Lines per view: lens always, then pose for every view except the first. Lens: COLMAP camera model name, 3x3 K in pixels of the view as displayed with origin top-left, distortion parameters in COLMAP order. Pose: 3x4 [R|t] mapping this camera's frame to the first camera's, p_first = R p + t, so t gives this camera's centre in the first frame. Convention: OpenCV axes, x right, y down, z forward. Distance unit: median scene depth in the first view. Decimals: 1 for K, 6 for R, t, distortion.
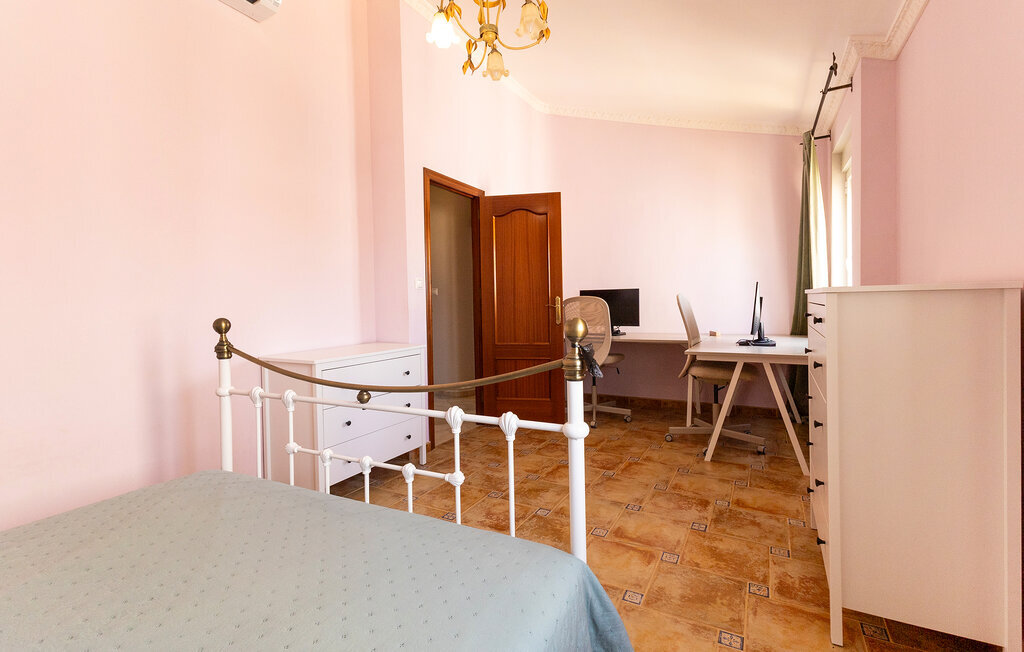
lens RADIAL K [[465.0, 0, 516.8], [0, 465.0, 314.6], [0, 0, 1]] dist [0.000937, 0.000045]
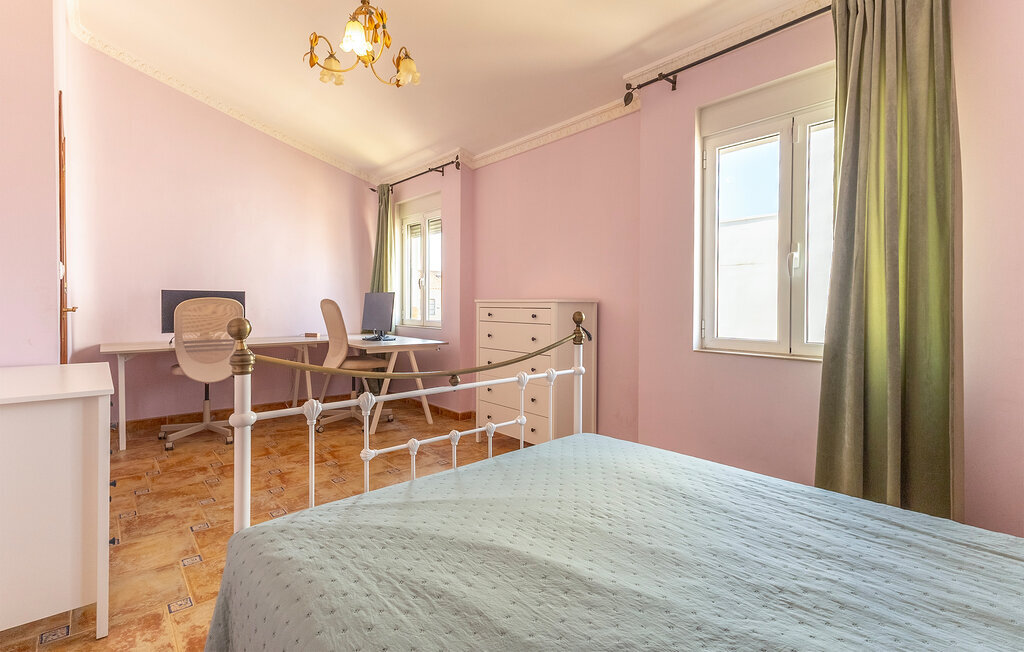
lens RADIAL K [[470.9, 0, 512.3], [0, 470.9, 312.1], [0, 0, 1]] dist [0.005017, 0.000285]
pose [[0.347004, 0.004466, 0.937853, -0.860182], [0.012892, 0.999871, -0.009532, 0.006368], [-0.937775, 0.015398, 0.346902, 0.272798]]
